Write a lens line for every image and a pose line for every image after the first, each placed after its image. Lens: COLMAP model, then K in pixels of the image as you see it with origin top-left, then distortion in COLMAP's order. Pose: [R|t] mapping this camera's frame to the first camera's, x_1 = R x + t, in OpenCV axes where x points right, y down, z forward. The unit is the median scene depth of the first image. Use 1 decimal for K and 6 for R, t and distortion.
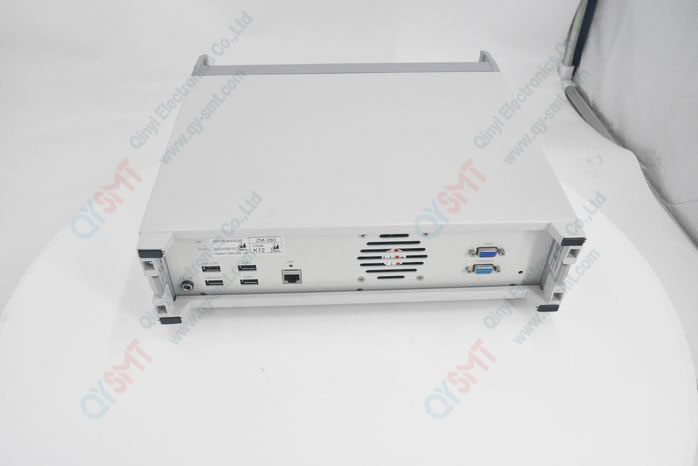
lens RADIAL K [[600.0, 0, 349.0], [0, 600.0, 233.0], [0, 0, 1]] dist [-0.002812, -0.001644]
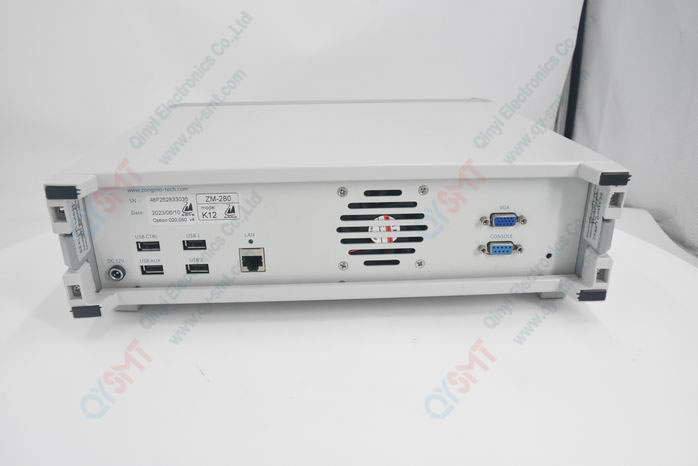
lens RADIAL K [[552.6, 0, 349.0], [0, 552.6, 233.0], [0, 0, 1]] dist [-0.049797, 0.000688]
pose [[0.999908, -0.011717, -0.006824, 0.034150], [0.008652, 0.938852, -0.344212, 0.289563], [0.010440, 0.344121, 0.938867, 0.332901]]
